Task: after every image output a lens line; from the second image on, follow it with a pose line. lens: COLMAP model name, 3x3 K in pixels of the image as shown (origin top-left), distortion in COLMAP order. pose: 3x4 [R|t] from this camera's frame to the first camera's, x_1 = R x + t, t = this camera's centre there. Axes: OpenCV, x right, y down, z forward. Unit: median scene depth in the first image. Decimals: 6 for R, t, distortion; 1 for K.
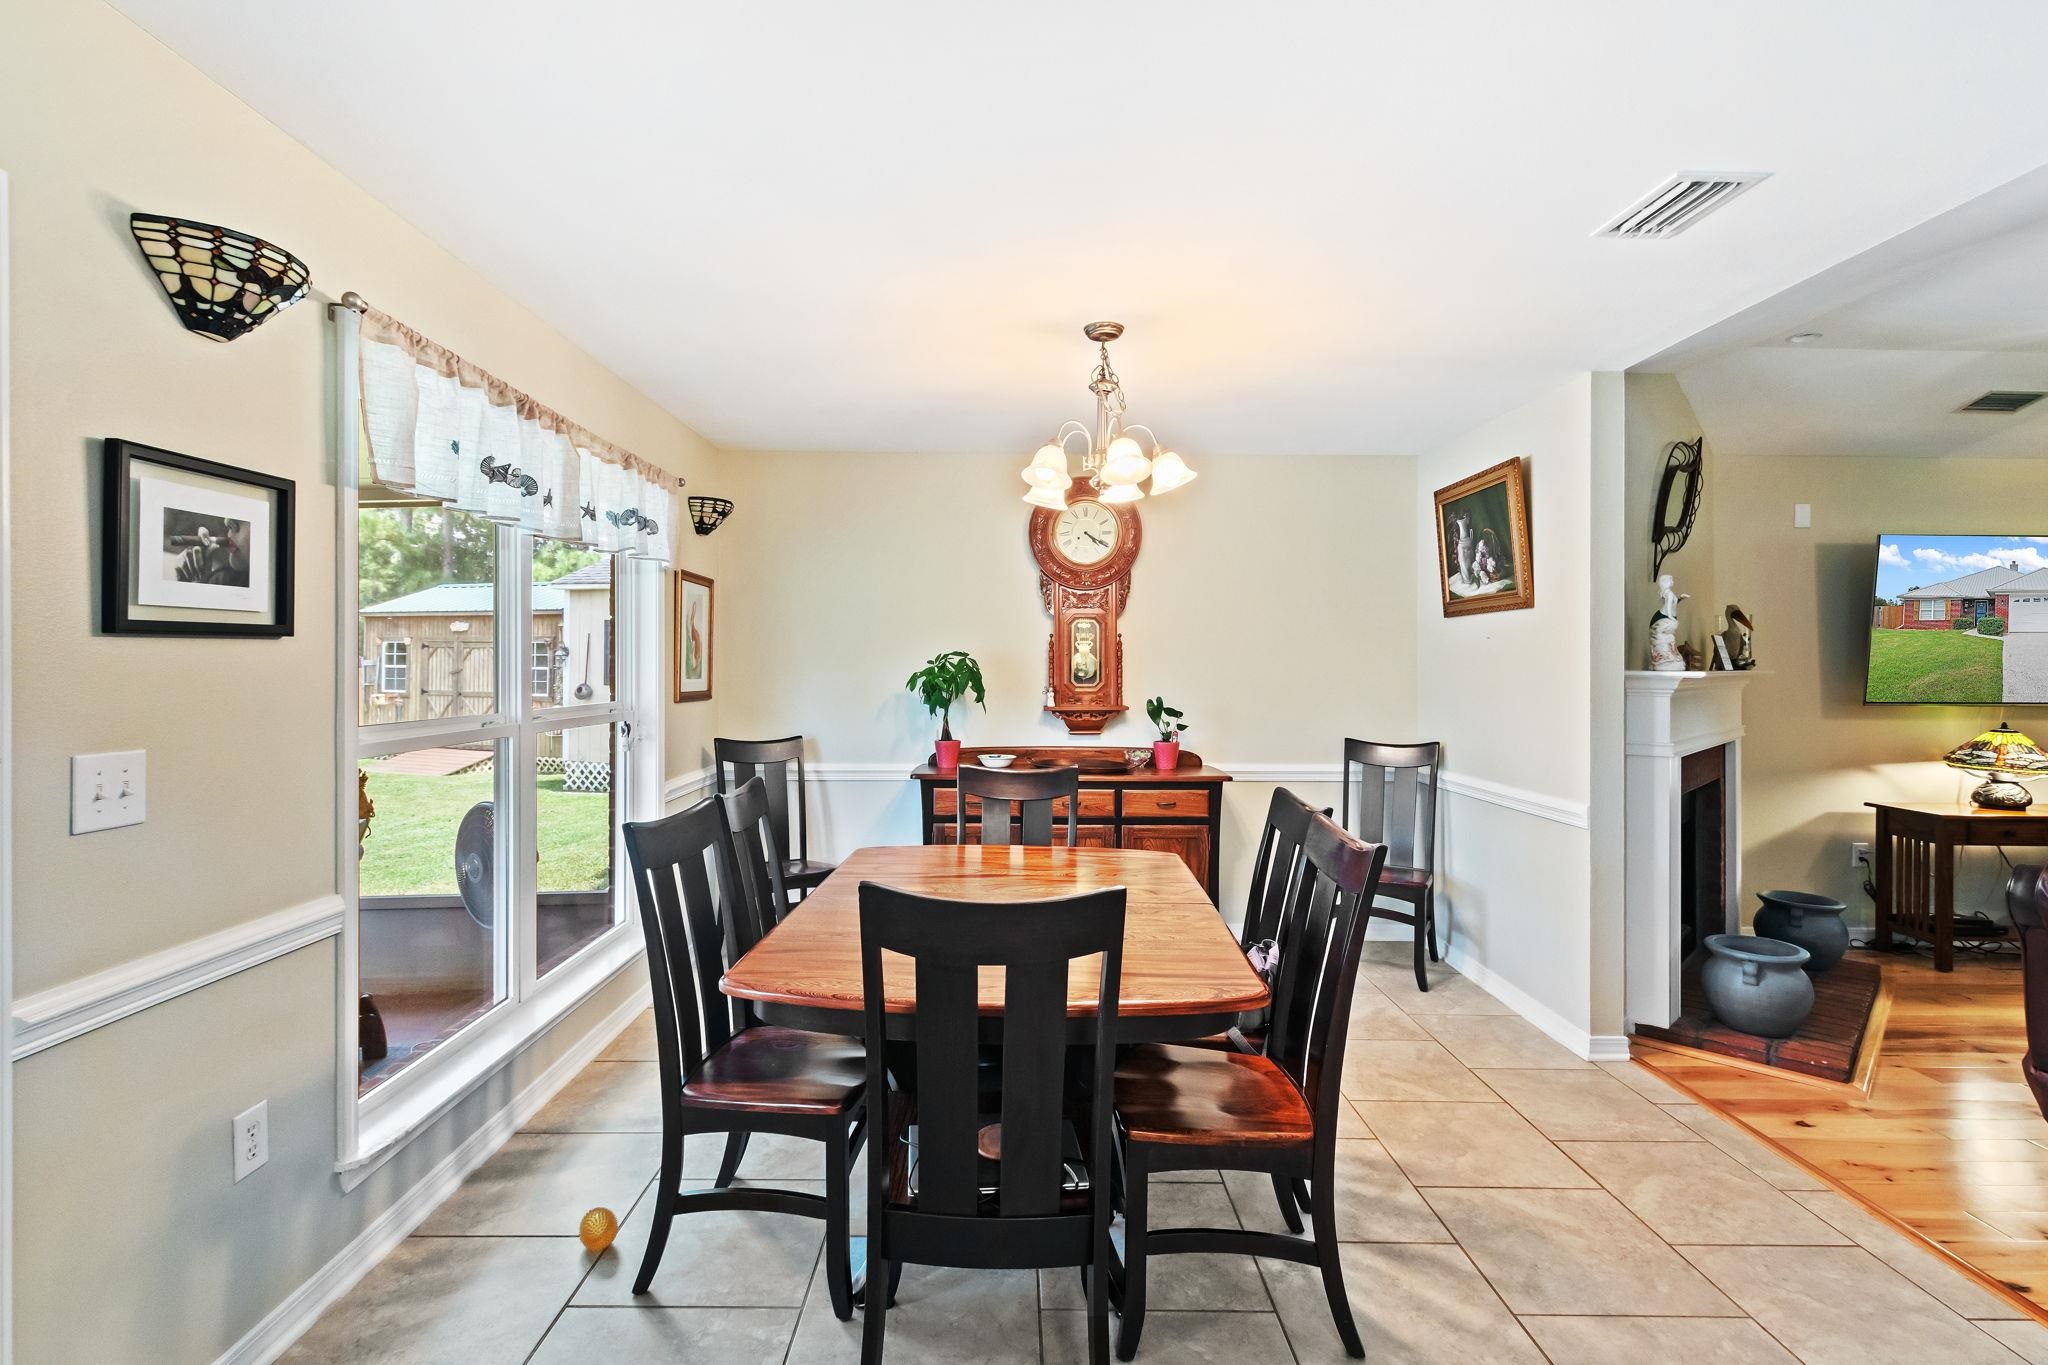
lens RADIAL K [[960.6, 0, 1006.0], [0, 960.6, 646.2], [0, 0, 1]] dist [0.006230, -0.001195]
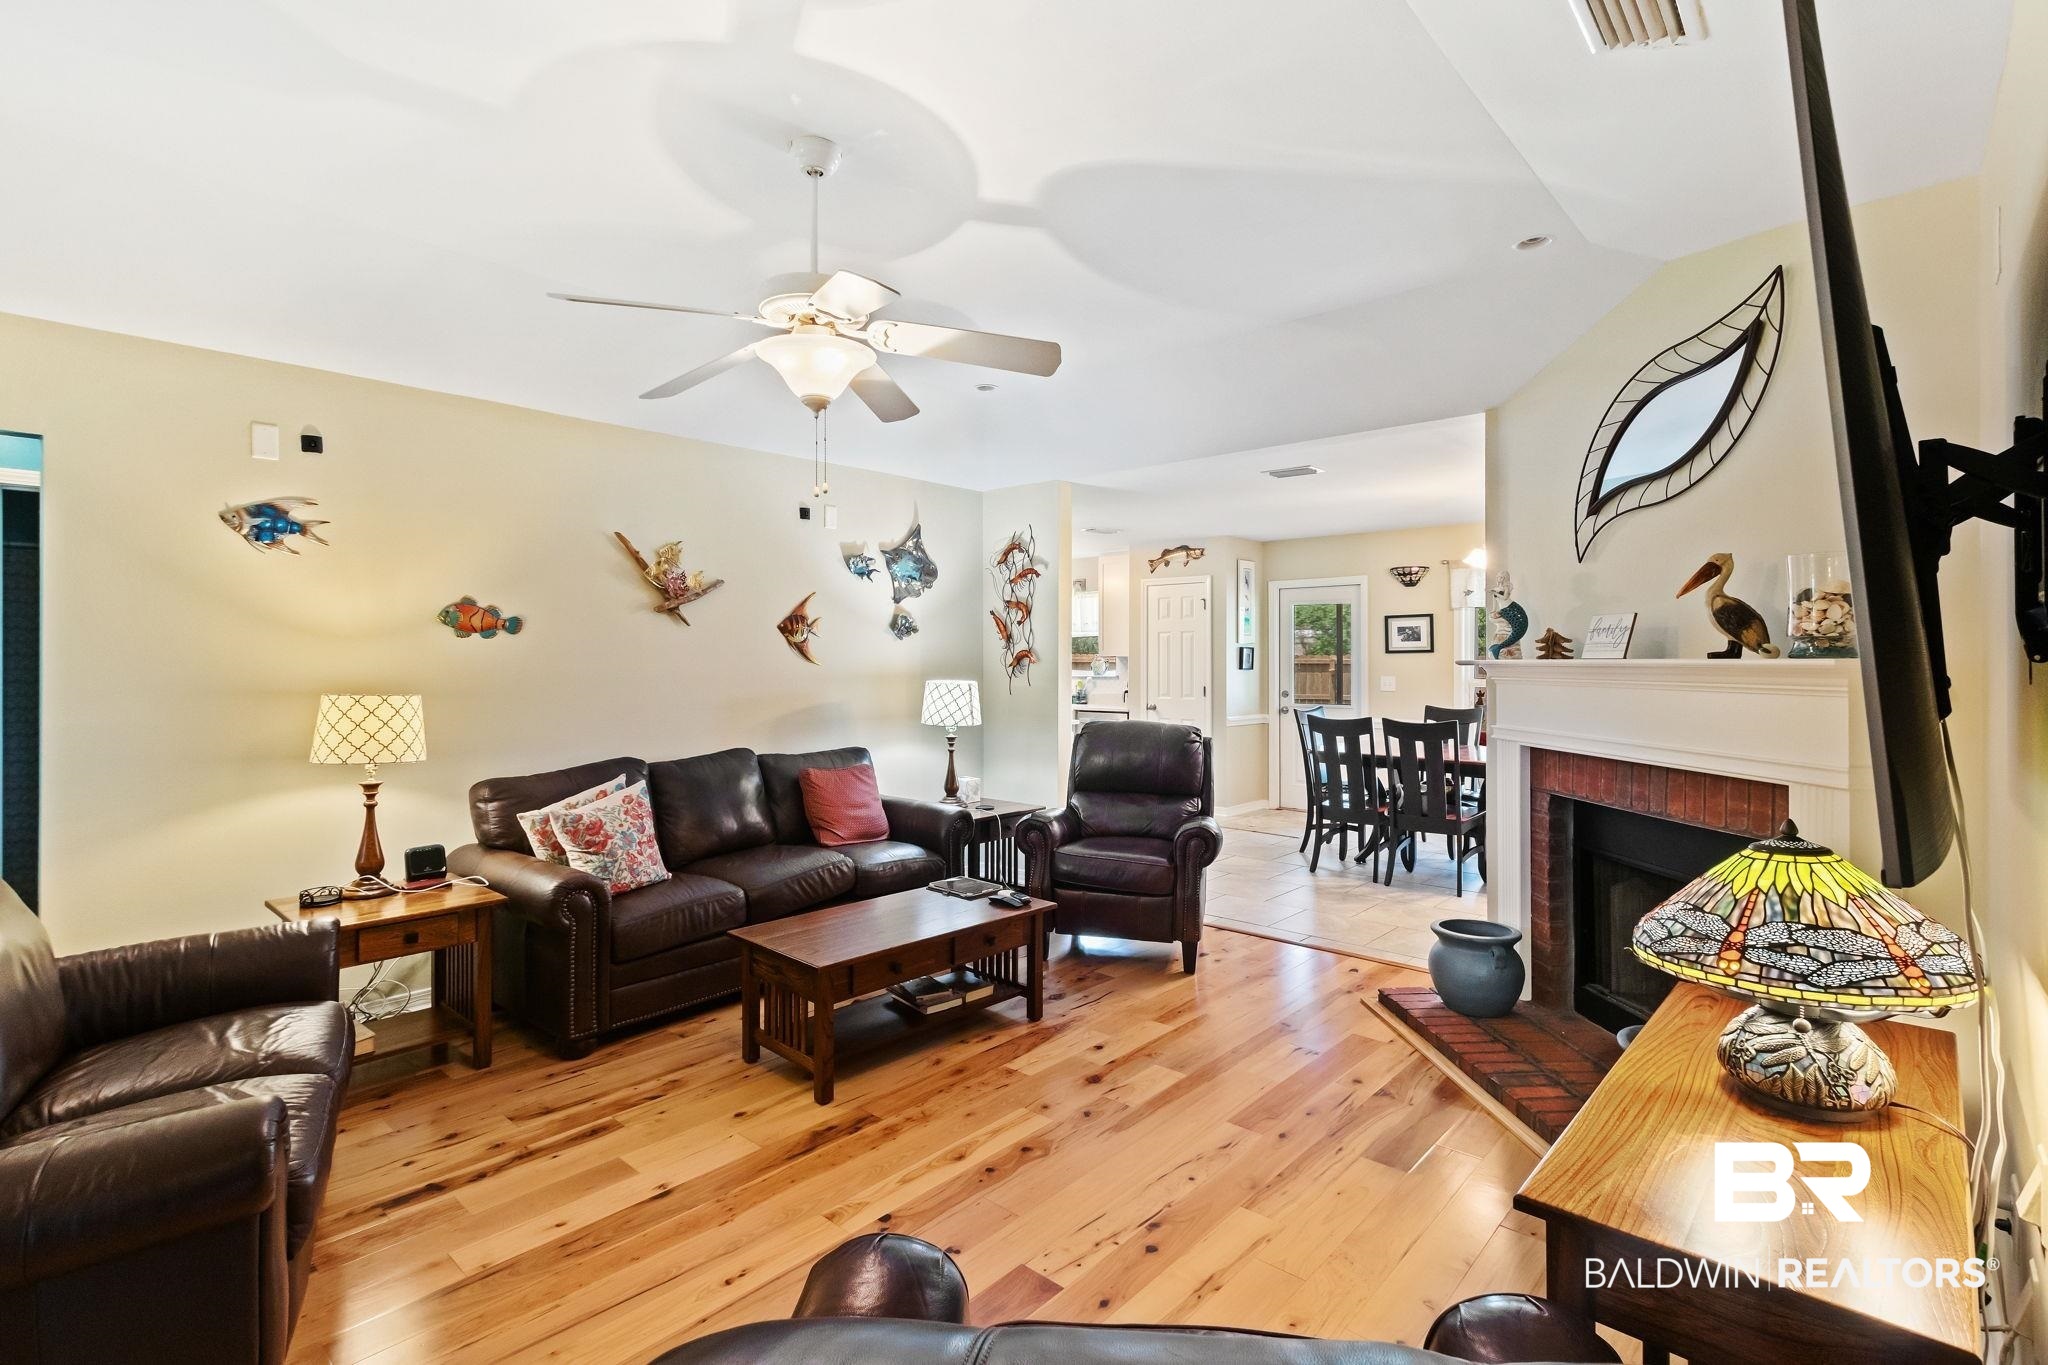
lens RADIAL K [[960.6, 0, 1025.2], [0, 960.6, 658.6], [0, 0, 1]] dist [0.006230, -0.001195]
pose [[-0.665887, -0.006386, -0.746025, 1.418515], [0.007745, 0.999850, -0.015472, 0.027174], [0.746013, -0.016081, -0.665738, 1.013383]]
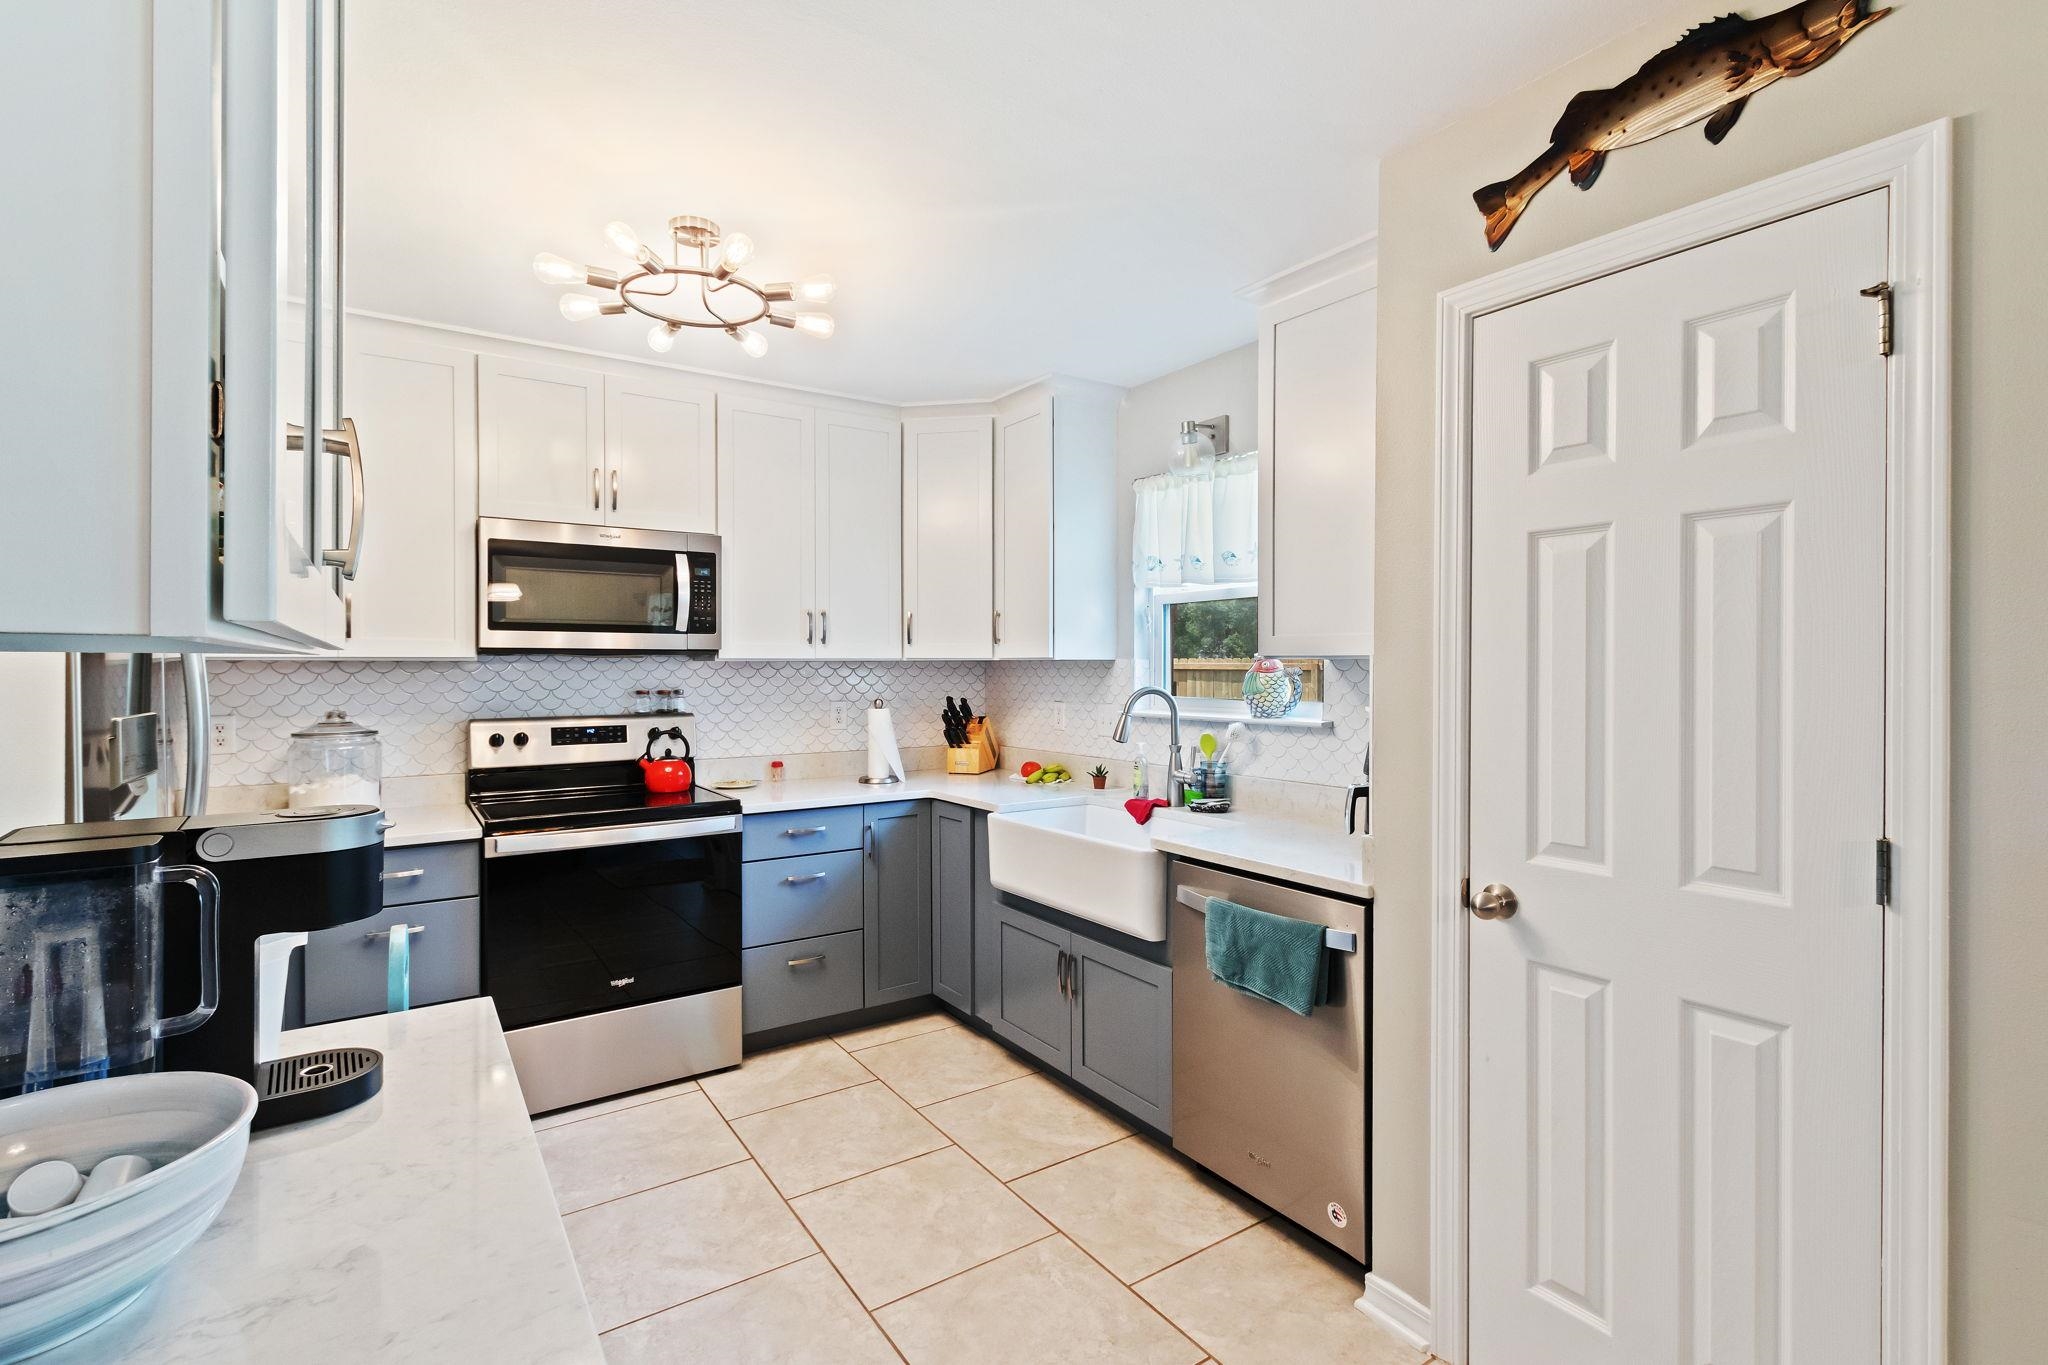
lens RADIAL K [[937.9, 0, 1022.6], [0, 937.9, 667.3], [0, 0, 1]] dist [0.013101, -0.000069]
pose [[-0.827476, -0.005670, -0.561472, 0.193564], [0.002867, 0.999893, -0.014321, 0.005495], [0.561494, -0.013460, -0.827372, 0.134165]]
